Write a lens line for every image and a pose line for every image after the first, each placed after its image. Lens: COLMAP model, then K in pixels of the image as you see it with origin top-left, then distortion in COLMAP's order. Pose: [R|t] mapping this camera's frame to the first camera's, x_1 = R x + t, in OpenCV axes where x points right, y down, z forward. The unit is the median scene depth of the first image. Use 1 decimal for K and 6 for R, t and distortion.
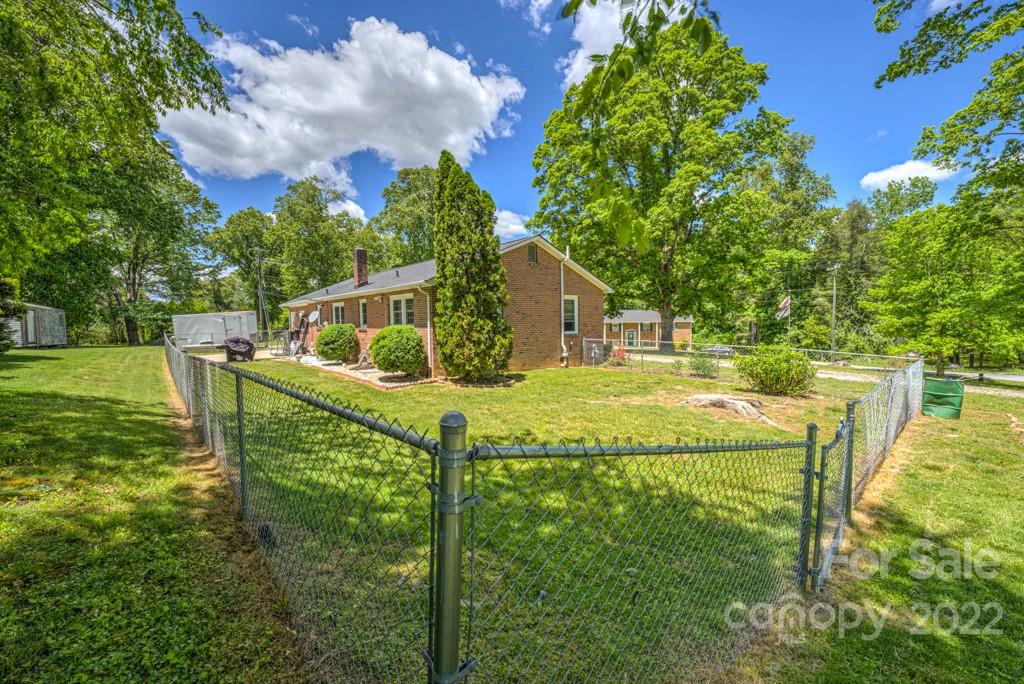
lens RADIAL K [[425.8, 0, 512.0], [0, 425.8, 342.0], [0, 0, 1]] dist [-0.014185, 0.000015]
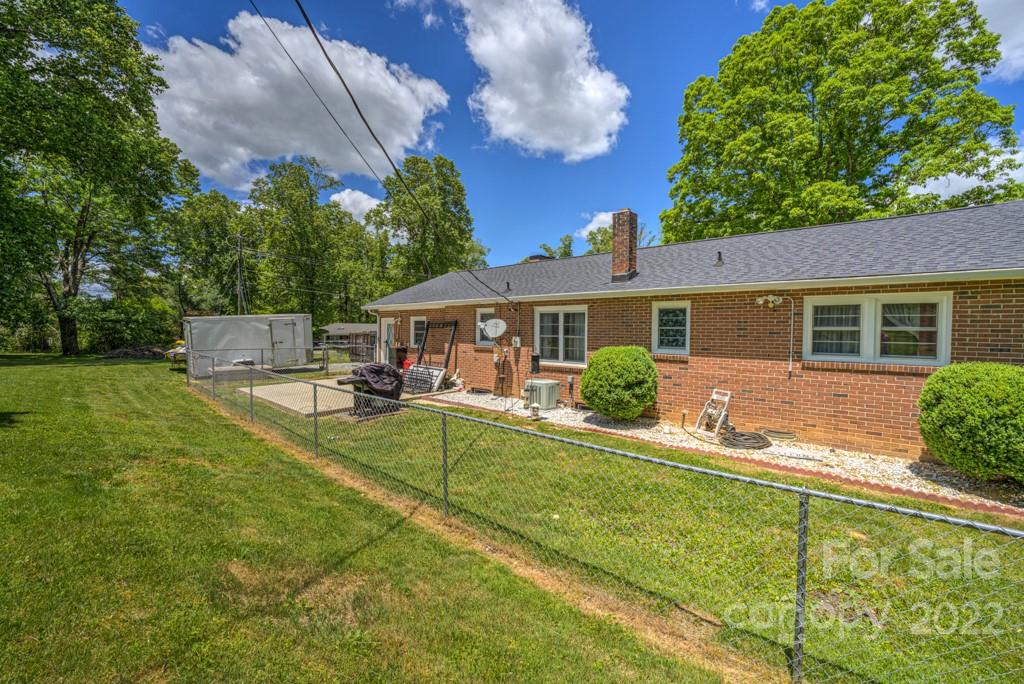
lens RADIAL K [[425.8, 0, 512.0], [0, 425.8, 342.0], [0, 0, 1]] dist [-0.014185, 0.000015]
pose [[0.992070, 0.024687, 0.123237, -0.235806], [-0.021418, 0.999384, -0.027783, -0.011634], [-0.123847, 0.024923, 0.991988, 0.191929]]
